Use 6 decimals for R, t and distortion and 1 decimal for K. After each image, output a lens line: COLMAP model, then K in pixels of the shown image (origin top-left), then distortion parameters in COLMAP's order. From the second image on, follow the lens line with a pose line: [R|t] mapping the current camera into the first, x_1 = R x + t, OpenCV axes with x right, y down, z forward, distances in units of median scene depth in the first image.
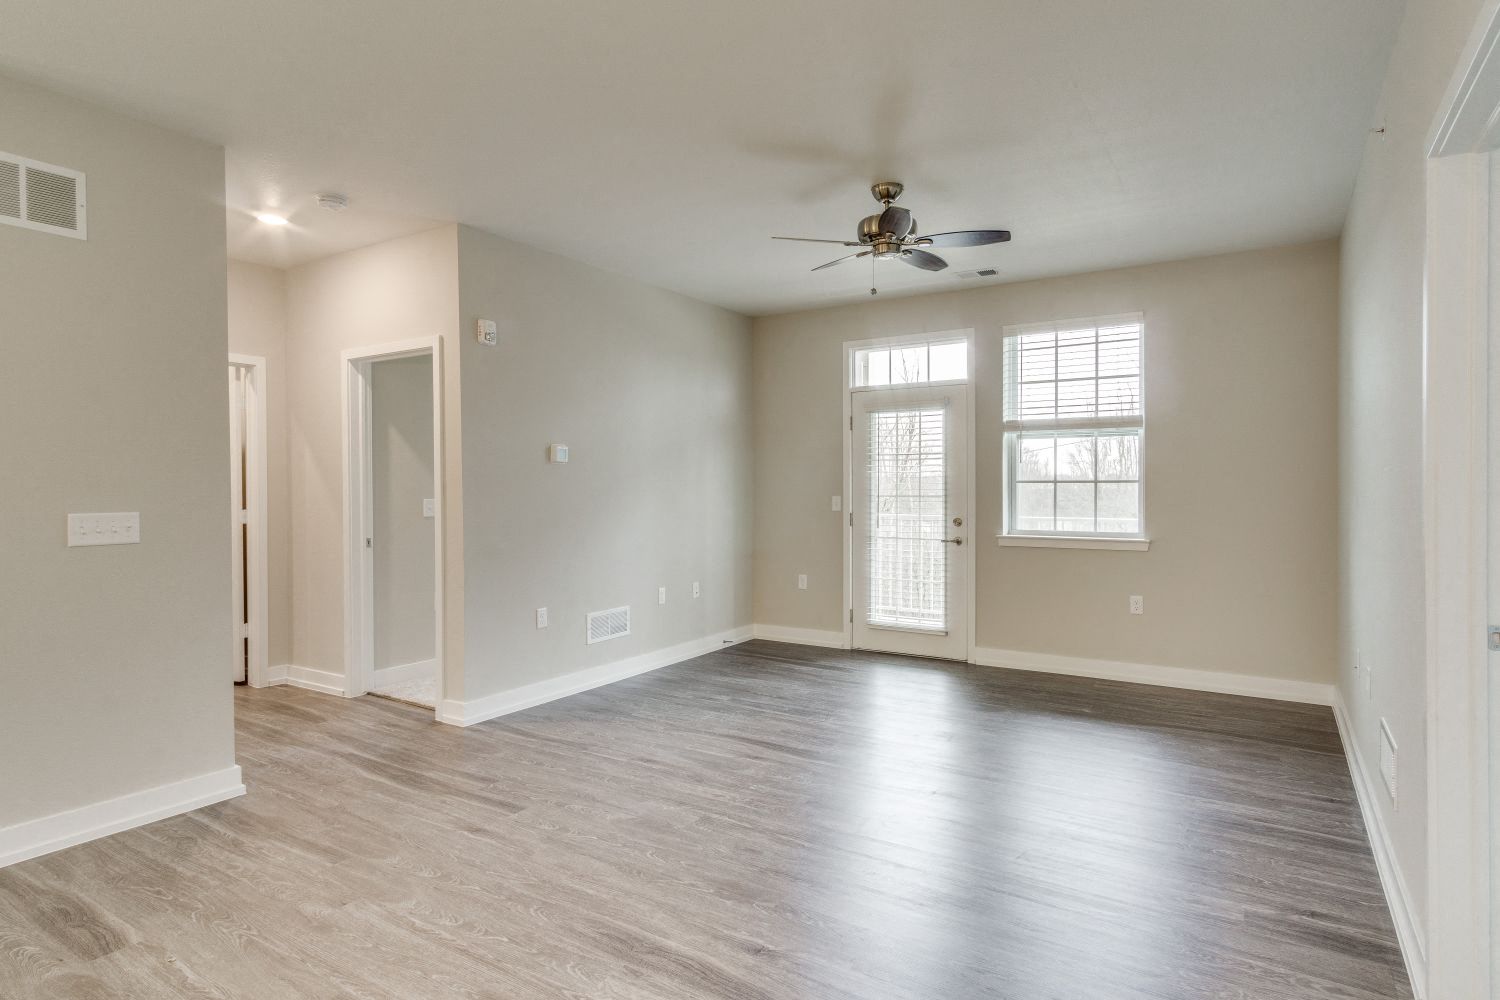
lens RADIAL K [[806.9, 0, 739.5], [0, 806.9, 489.8], [0, 0, 1]] dist [0.012255, -0.001692]
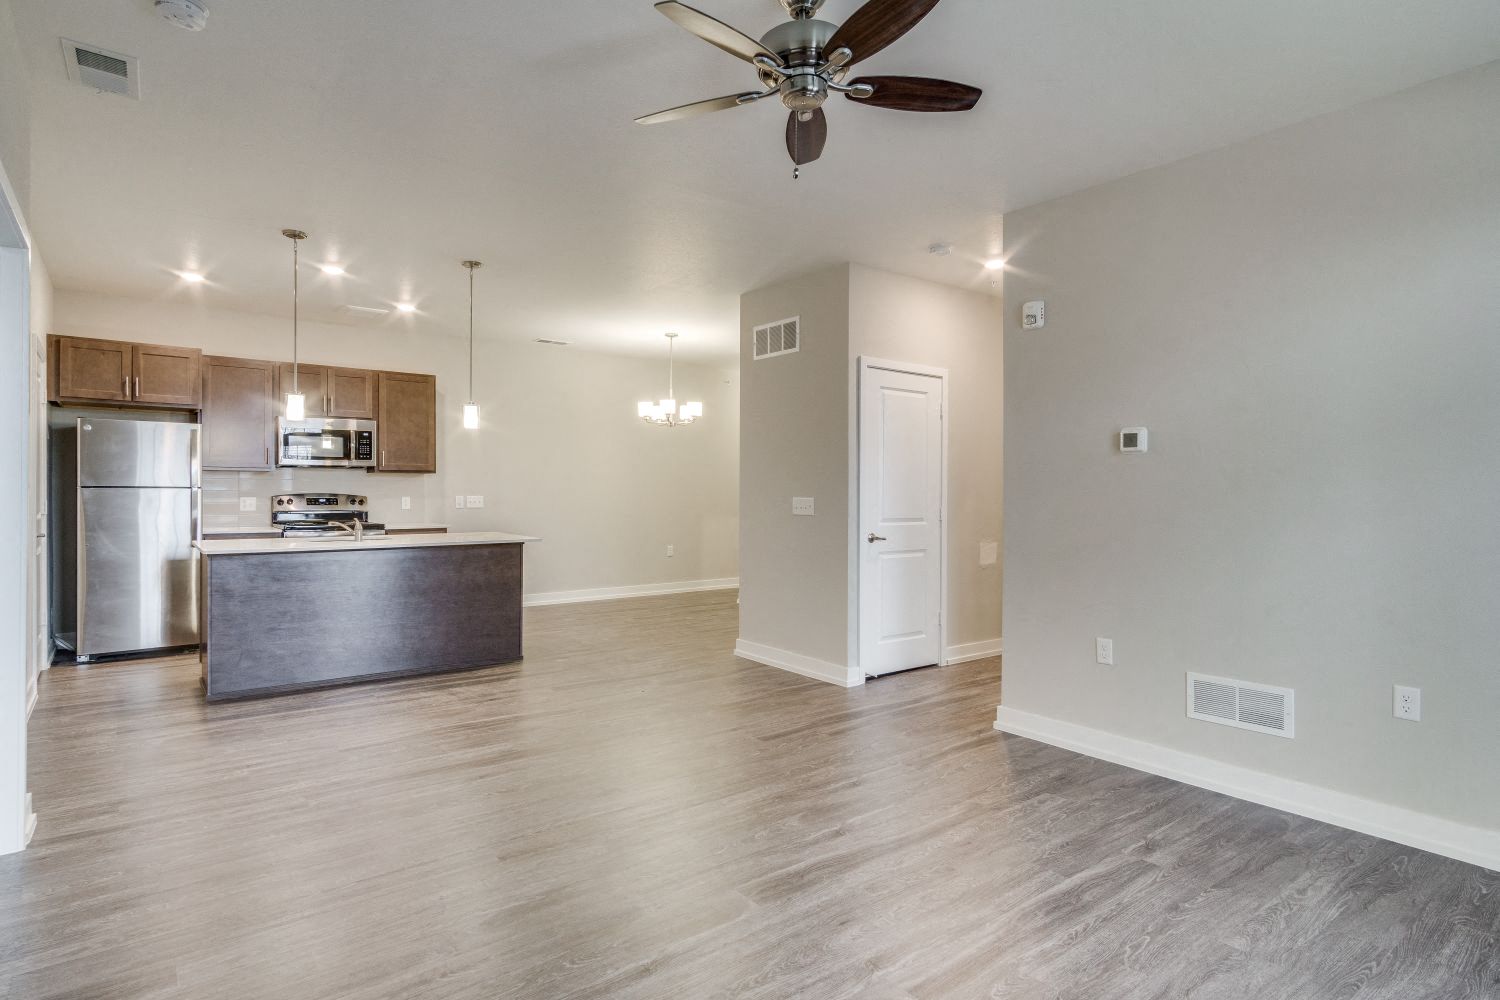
lens RADIAL K [[806.9, 0, 739.6], [0, 806.9, 499.5], [0, 0, 1]] dist [0.012255, -0.001692]
pose [[-0.333772, 0.011064, -0.942589, 0.689280], [-0.014144, 0.999760, 0.016744, 0.003144], [0.942548, 0.018921, -0.333535, 1.036864]]
